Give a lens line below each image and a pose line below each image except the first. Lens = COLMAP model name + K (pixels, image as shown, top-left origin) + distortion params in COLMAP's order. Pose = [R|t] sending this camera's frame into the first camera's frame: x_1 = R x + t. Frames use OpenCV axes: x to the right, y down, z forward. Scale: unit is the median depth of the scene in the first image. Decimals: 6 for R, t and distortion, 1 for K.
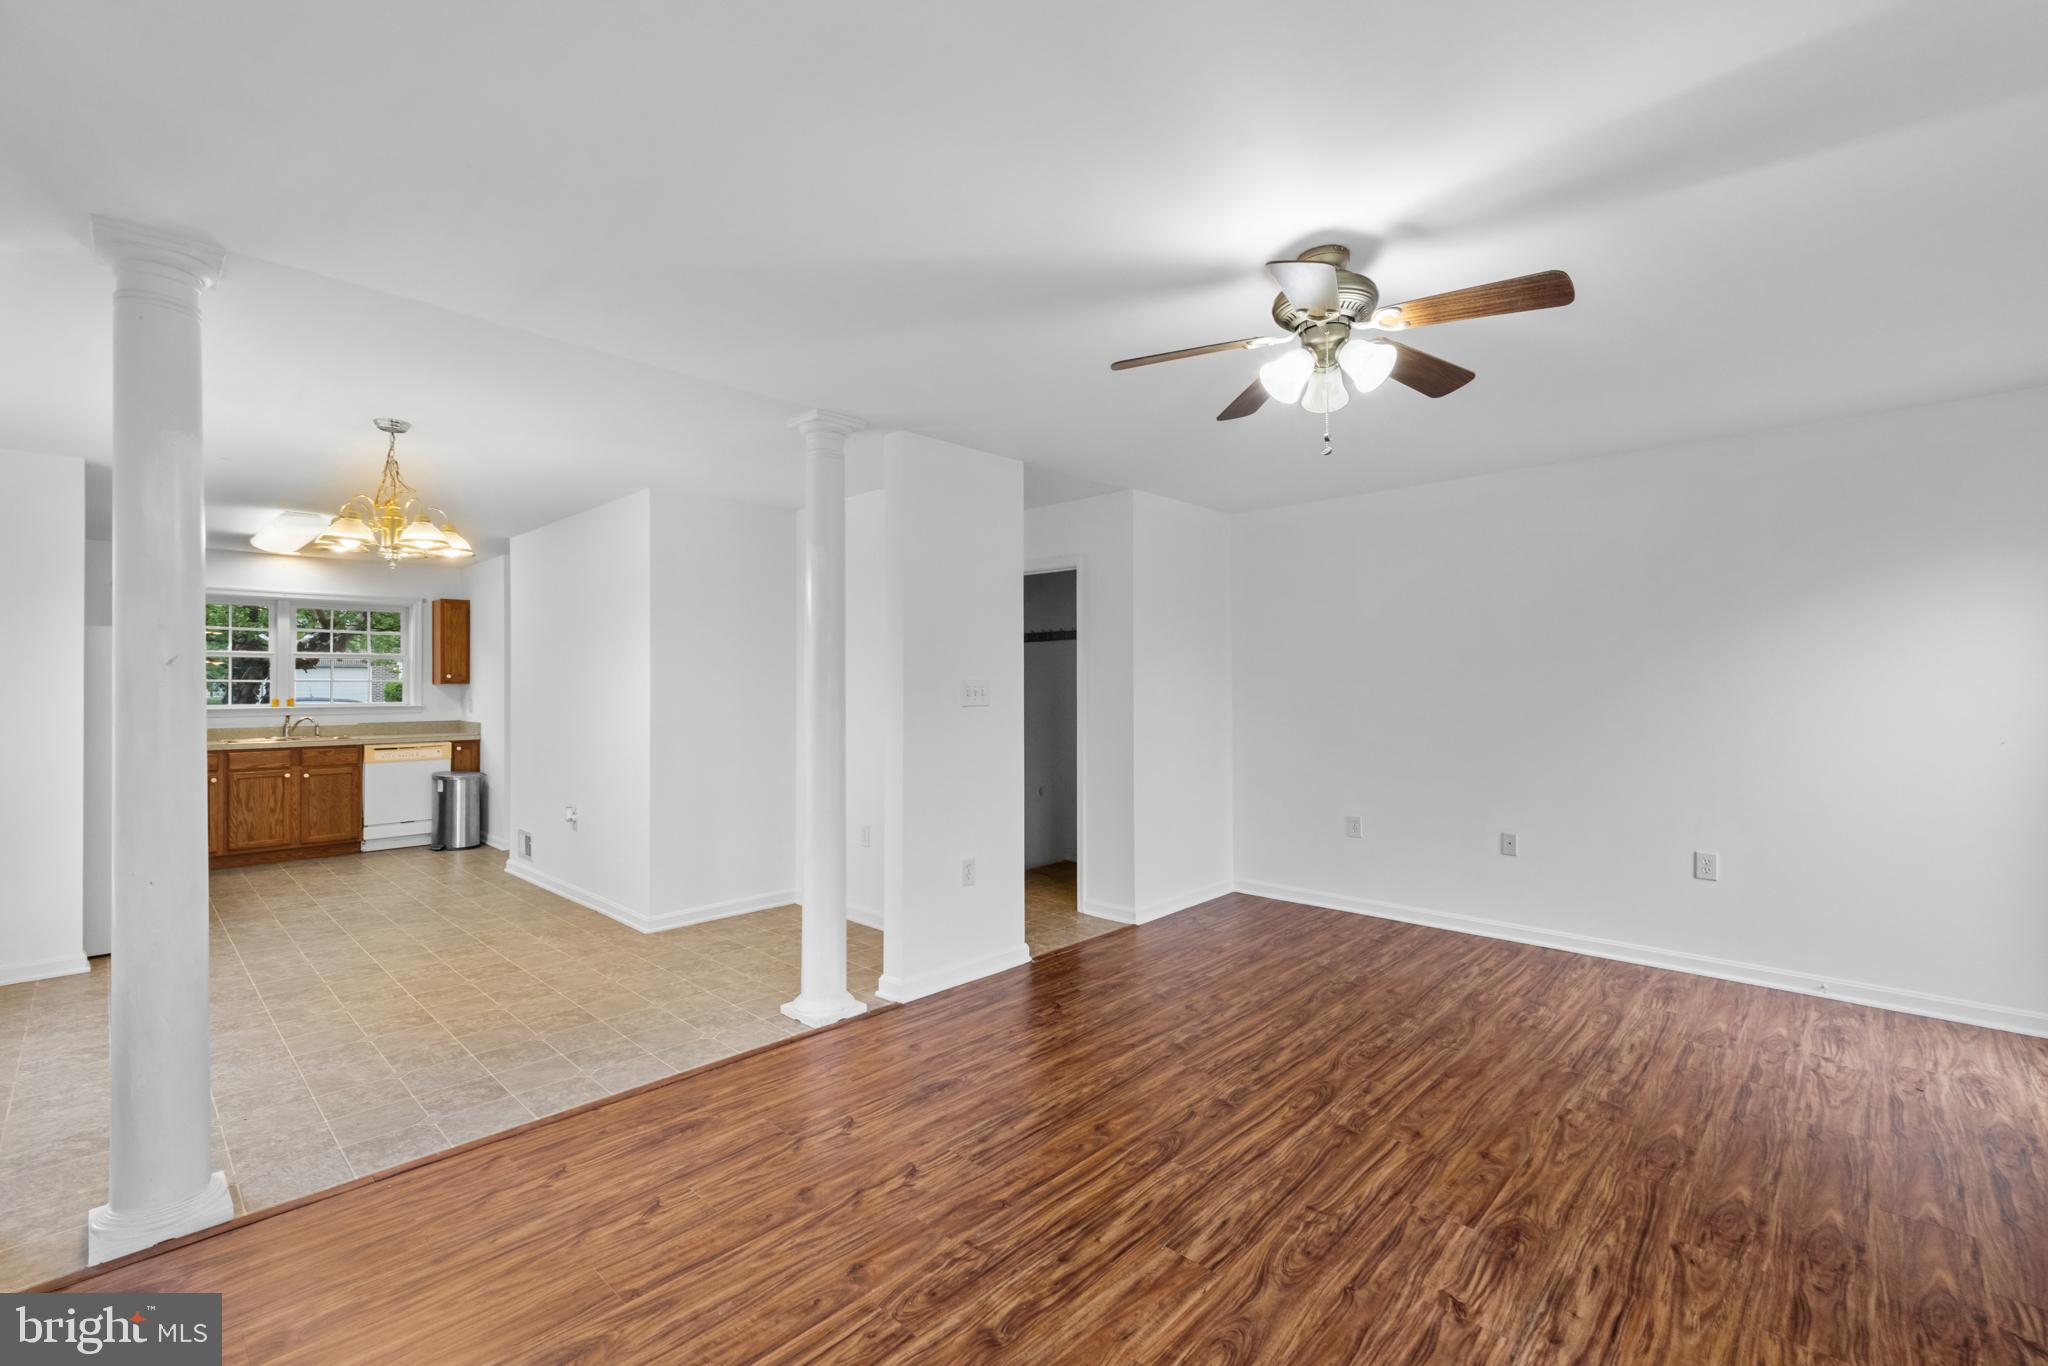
lens RADIAL K [[888.0, 0, 1028.0], [0, 888.0, 678.4], [0, 0, 1]] dist [0.002741, -0.000723]
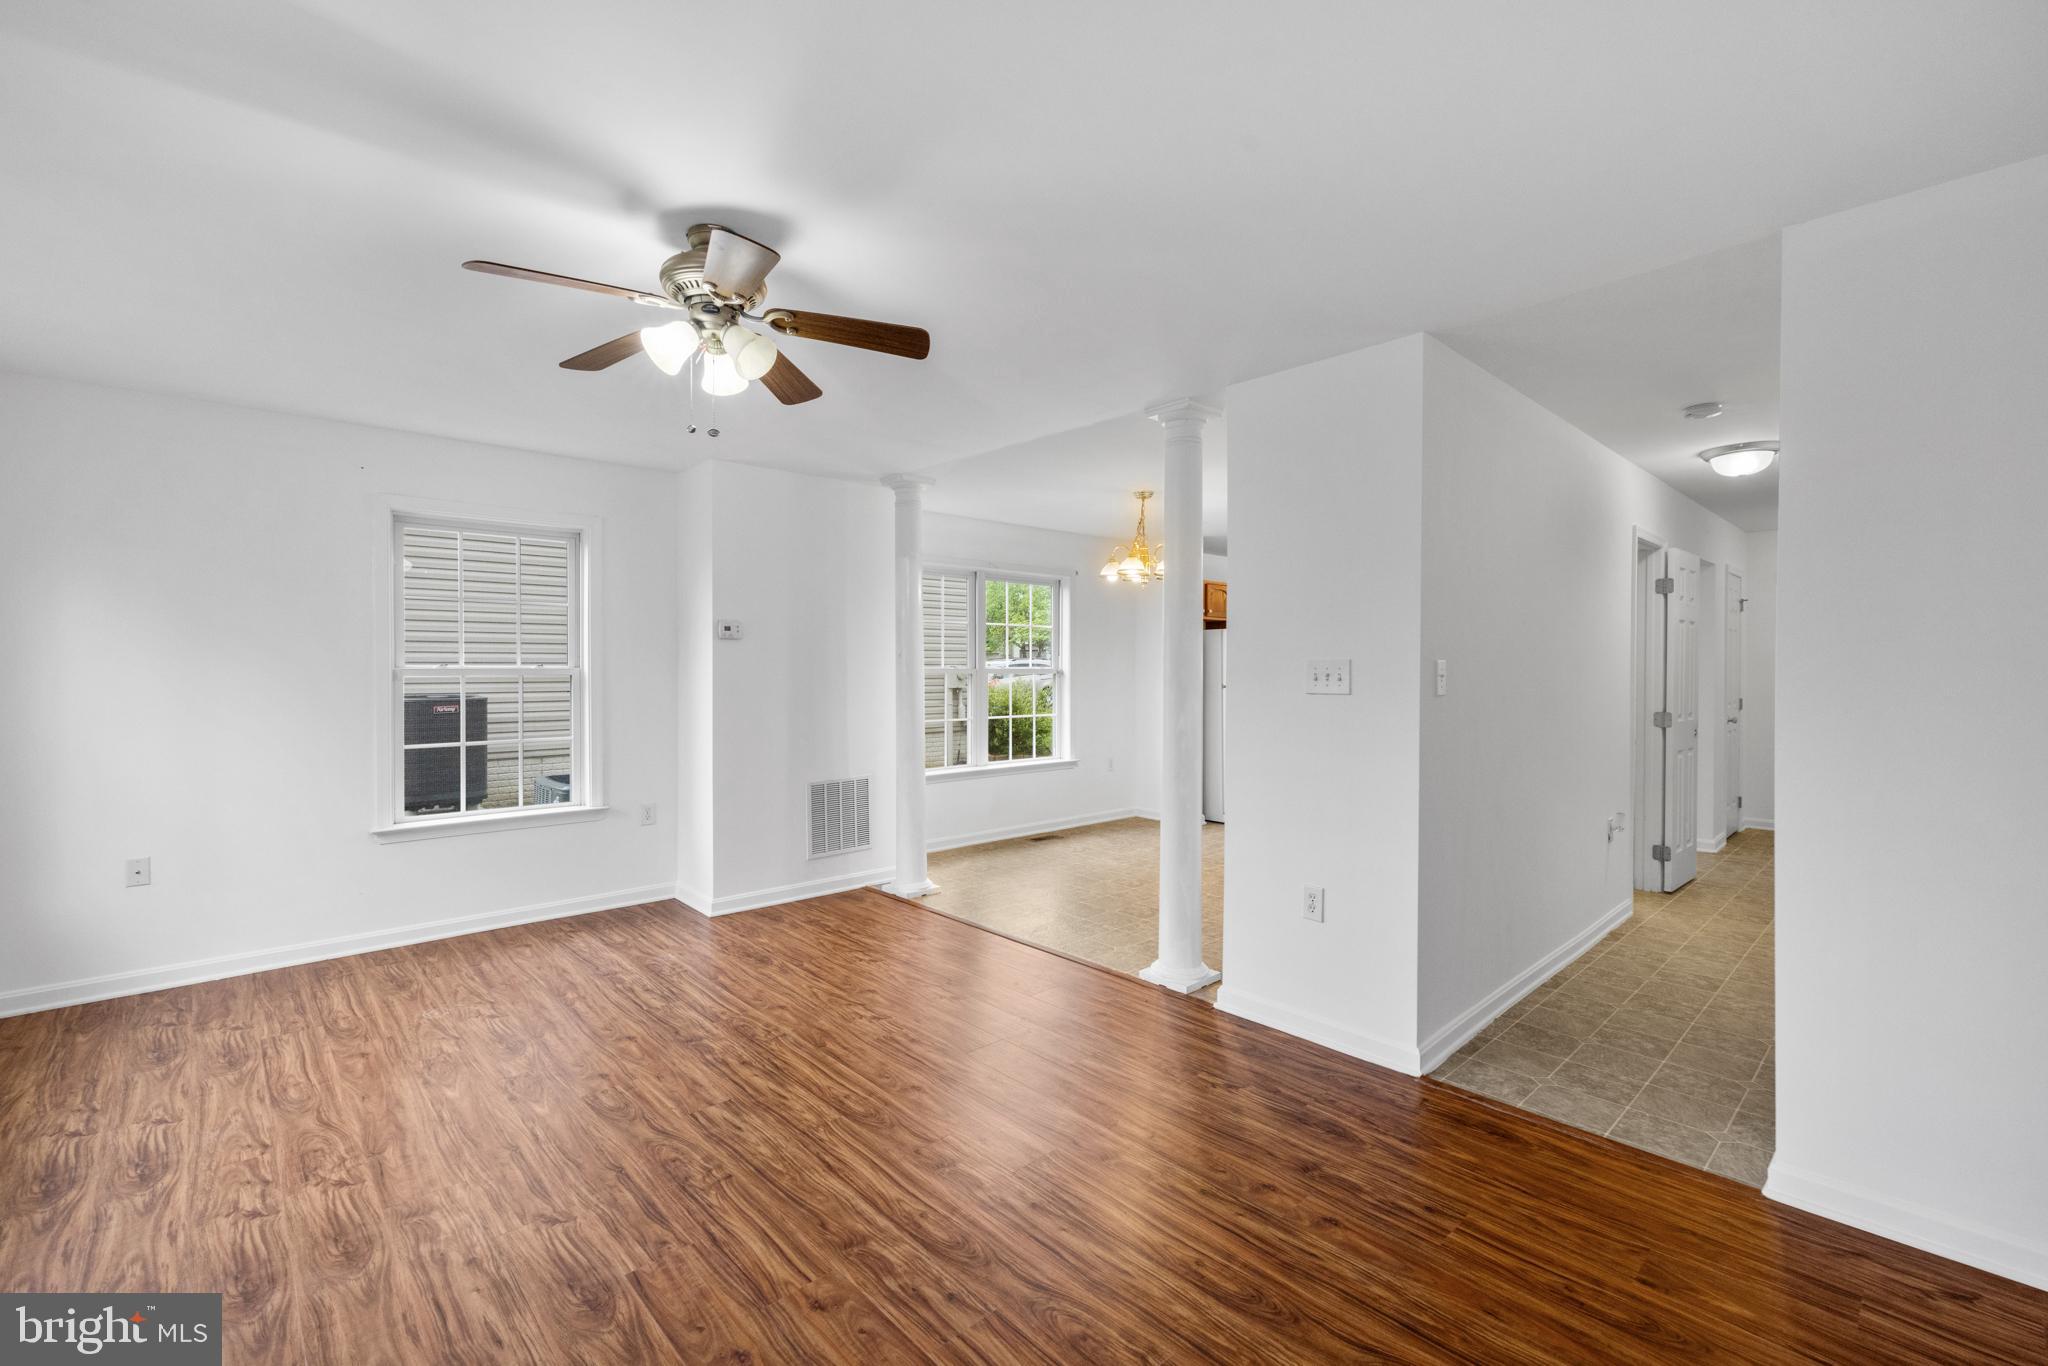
lens RADIAL K [[888.0, 0, 1002.4], [0, 888.0, 671.3], [0, 0, 1]] dist [0.002741, -0.000723]
pose [[-0.087924, 0.007878, -0.996096, 0.908666], [0.006305, 0.999953, 0.007352, 0.007367], [0.996107, -0.005634, -0.087970, 0.981793]]
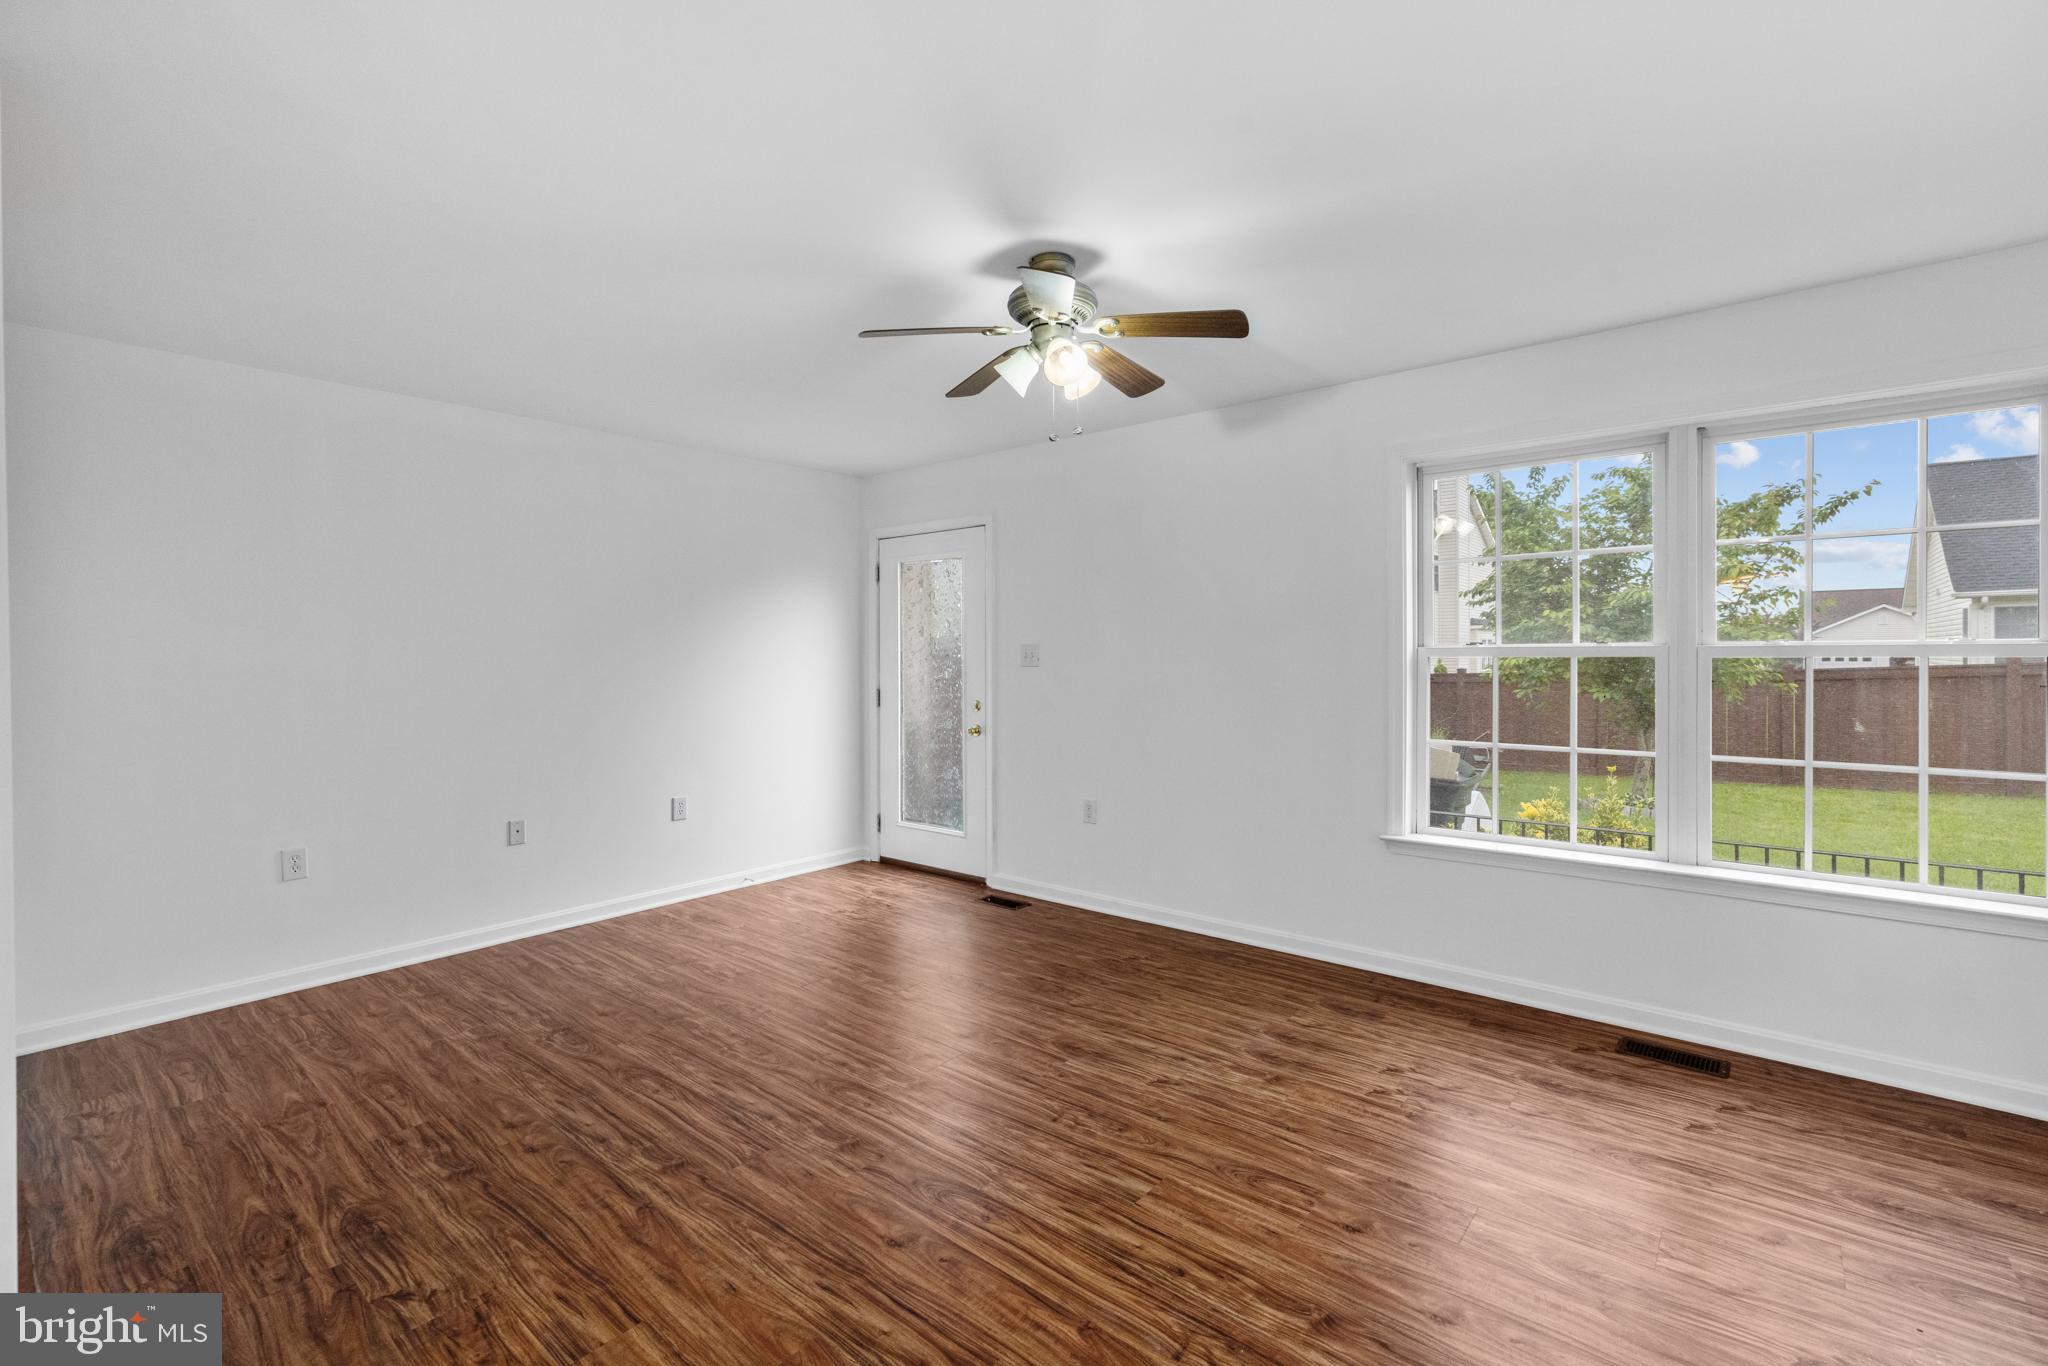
lens RADIAL K [[888.0, 0, 1032.4], [0, 888.0, 662.5], [0, 0, 1]] dist [0.002741, -0.000723]
pose [[-0.067133, -0.005655, 0.997728, -0.541699], [-0.000986, 0.999984, 0.005601, 0.016037], [-0.997744, -0.000607, -0.067138, 0.769465]]
